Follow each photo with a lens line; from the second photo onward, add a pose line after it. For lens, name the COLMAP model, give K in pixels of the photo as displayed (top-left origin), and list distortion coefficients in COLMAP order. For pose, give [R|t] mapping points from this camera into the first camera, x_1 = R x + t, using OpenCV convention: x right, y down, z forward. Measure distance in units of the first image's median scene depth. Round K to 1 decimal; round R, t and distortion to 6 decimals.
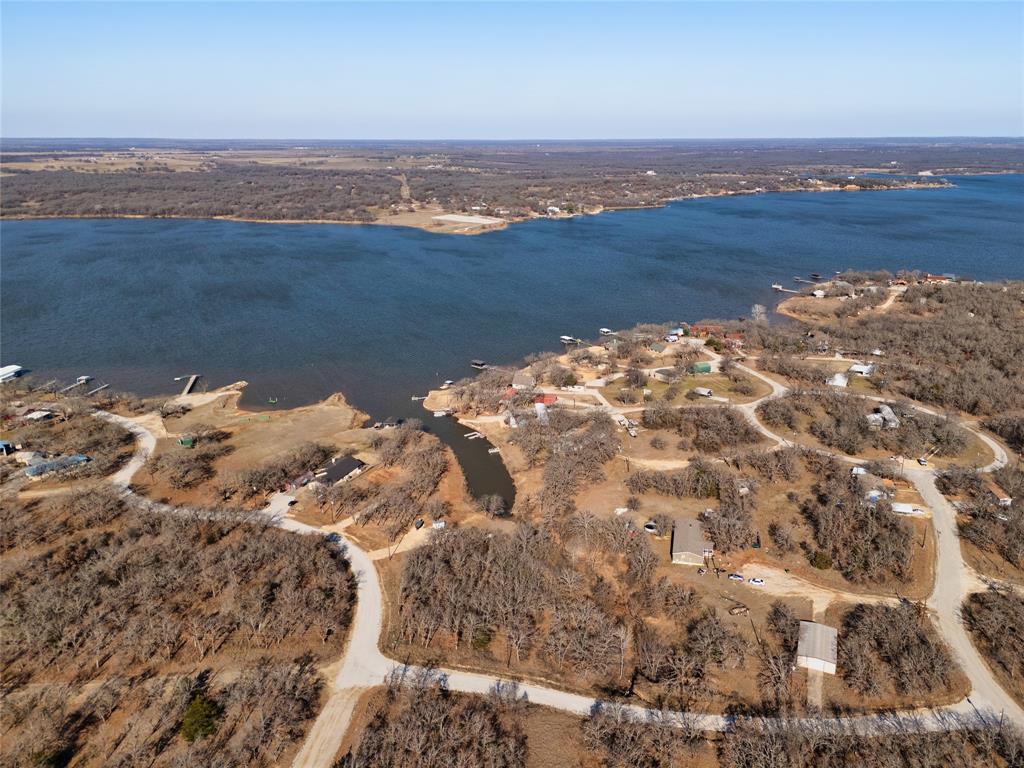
lens RADIAL K [[742.1, 0, 522.4], [0, 742.1, 387.4], [0, 0, 1]] dist [0.078897, -0.069639]
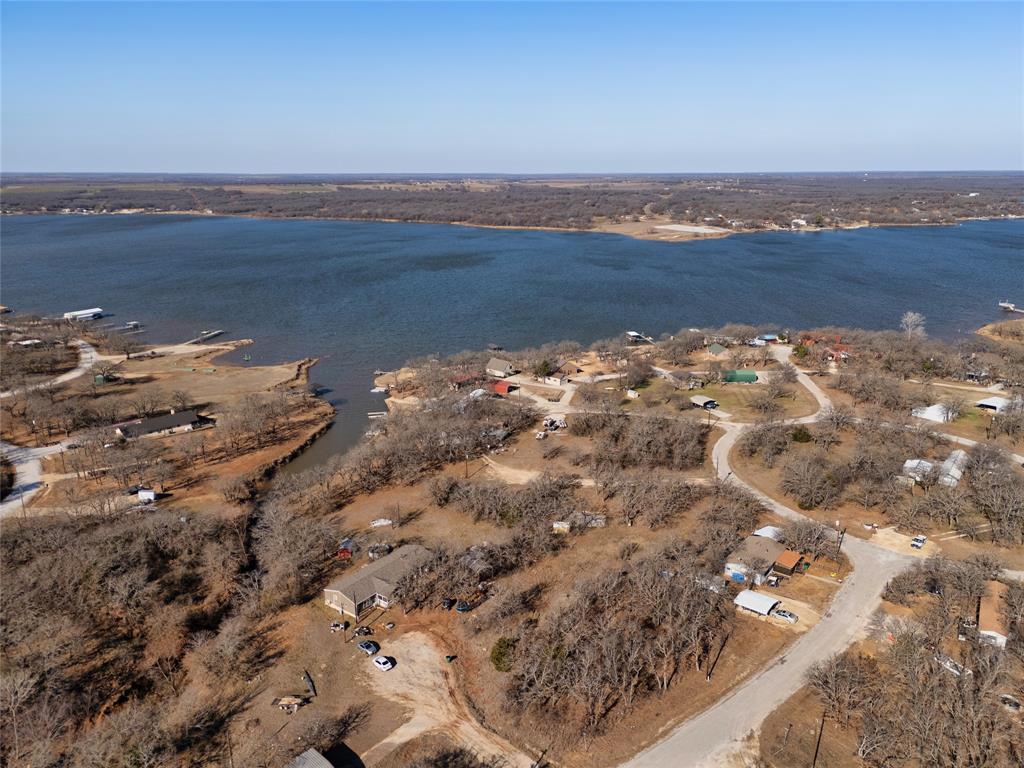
lens RADIAL K [[742.1, 0, 522.4], [0, 742.1, 387.4], [0, 0, 1]] dist [0.078897, -0.069639]
pose [[0.918543, 0.111426, -0.379292, 0.100701], [-0.127122, 0.991750, -0.016505, 0.007531], [0.374324, 0.063376, 0.925130, 0.081844]]
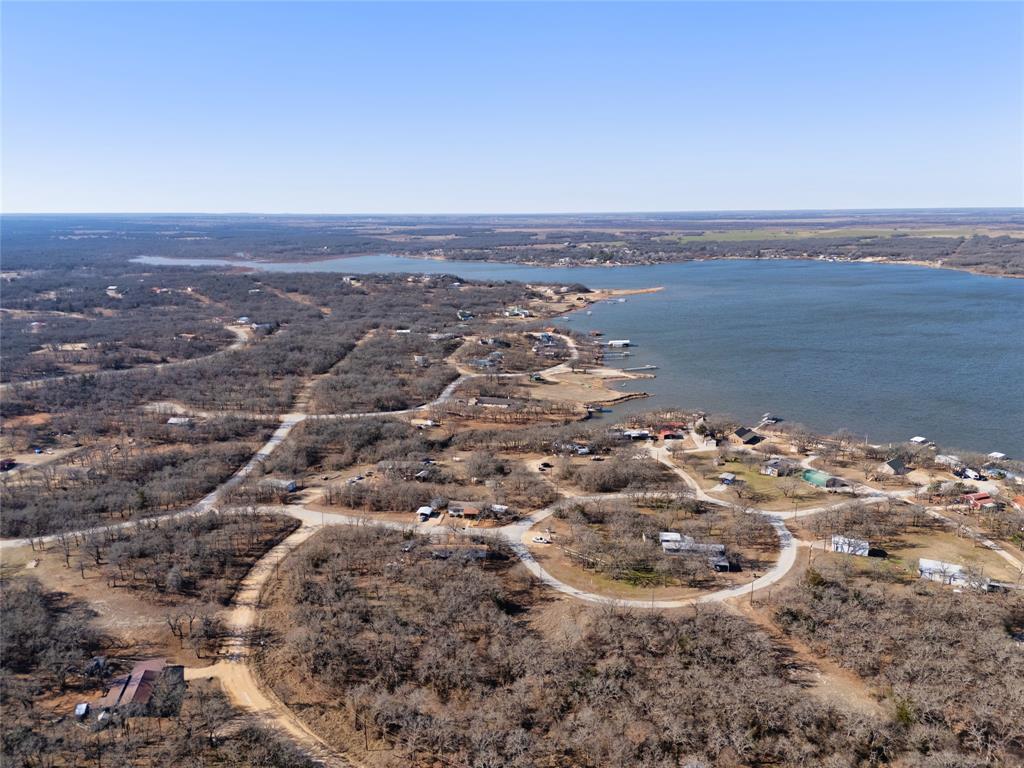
lens RADIAL K [[737.3, 0, 509.8], [0, 737.3, 386.8], [0, 0, 1]] dist [0.098969, -0.114688]
pose [[0.121508, 0.231051, -0.965325, 0.298440], [-0.307992, 0.933304, 0.184619, -0.051567], [0.943598, 0.274879, 0.184565, 0.161809]]
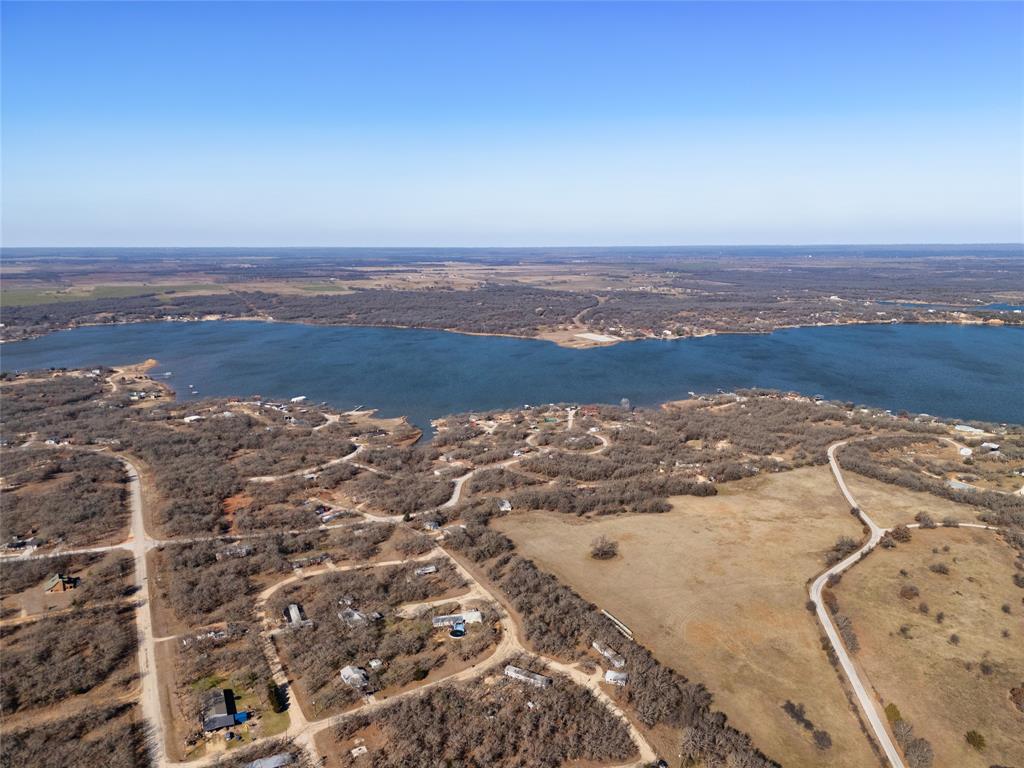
lens RADIAL K [[737.3, 0, 509.8], [0, 737.3, 386.8], [0, 0, 1]] dist [0.098969, -0.114688]
pose [[0.922939, 0.072406, -0.378076, 0.300852], [-0.121130, 0.986886, -0.106694, 0.039935], [0.365393, 0.144268, 0.919606, -0.344544]]
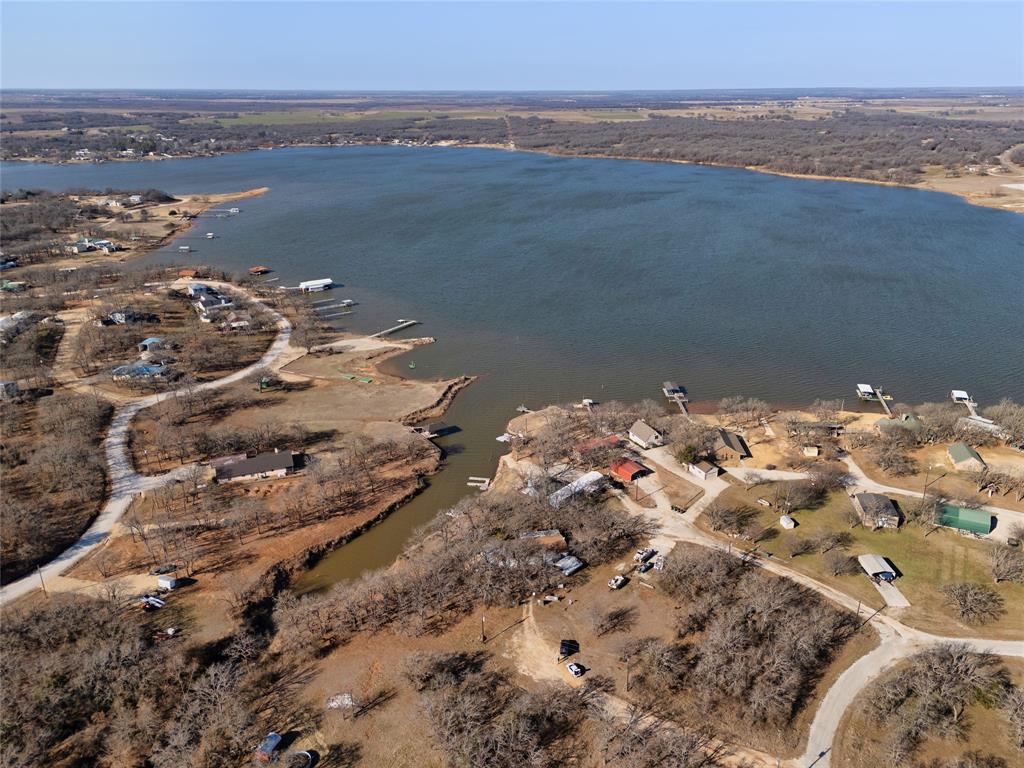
lens RADIAL K [[747.1, 0, 523.9], [0, 747.1, 383.9], [0, 0, 1]] dist [0.065772, -0.055602]
pose [[0.683907, 0.268697, -0.678287, 0.111943], [-0.232054, 0.961542, 0.146929, -0.037346], [0.691681, 0.056913, 0.719957, 0.134824]]
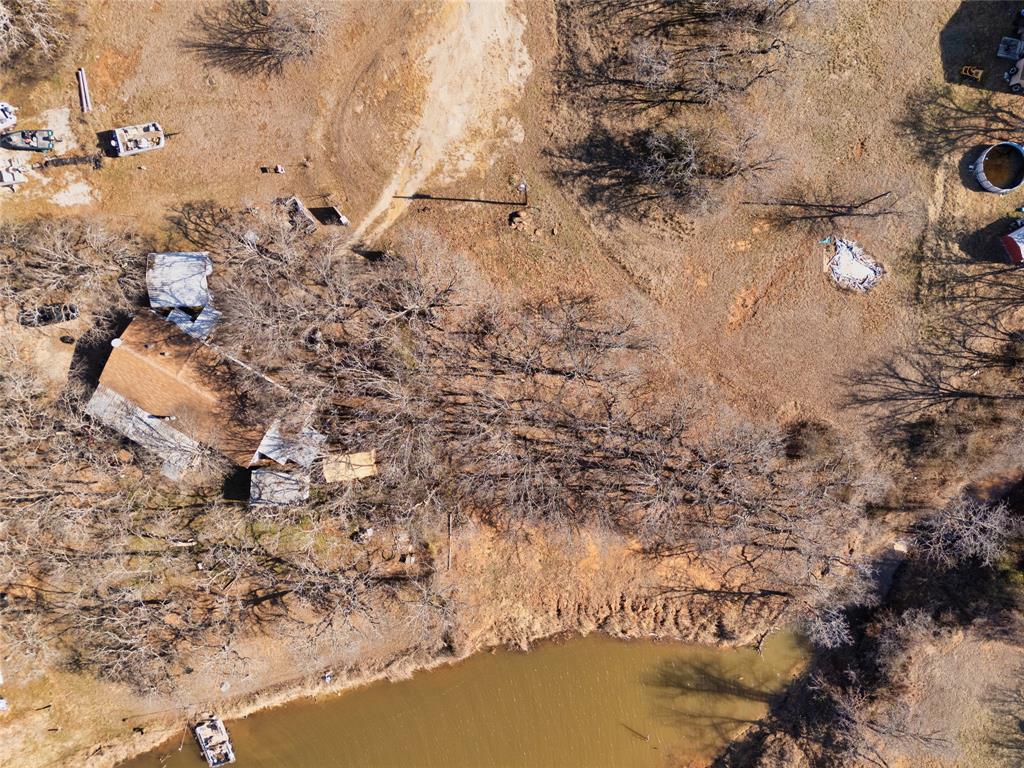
lens RADIAL K [[746.7, 0, 512.0], [0, 746.7, 384.0], [0, 0, 1]] dist [0.074256, -0.073670]
pose [[-0.031156, -0.999490, -0.007041, 0.018567], [0.319688, -0.016639, 0.947377, -0.028232], [-0.947011, 0.027265, 0.320043, 0.208833]]
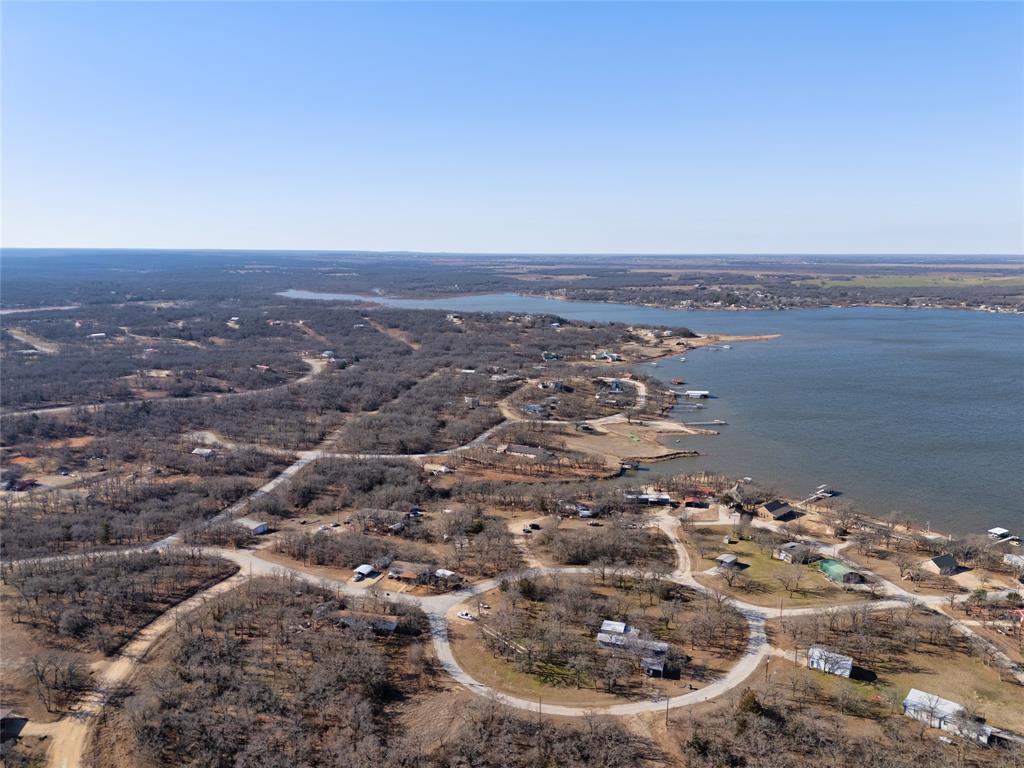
lens RADIAL K [[740.0, 0, 512.0], [0, 740.0, 384.0], [0, 0, 1]] dist [0.082695, -0.075880]
pose [[-0.069732, 0.178442, -0.981476, 0.282468], [-0.321666, 0.927297, 0.191445, -0.068858], [0.944282, 0.329058, -0.007263, 0.211484]]
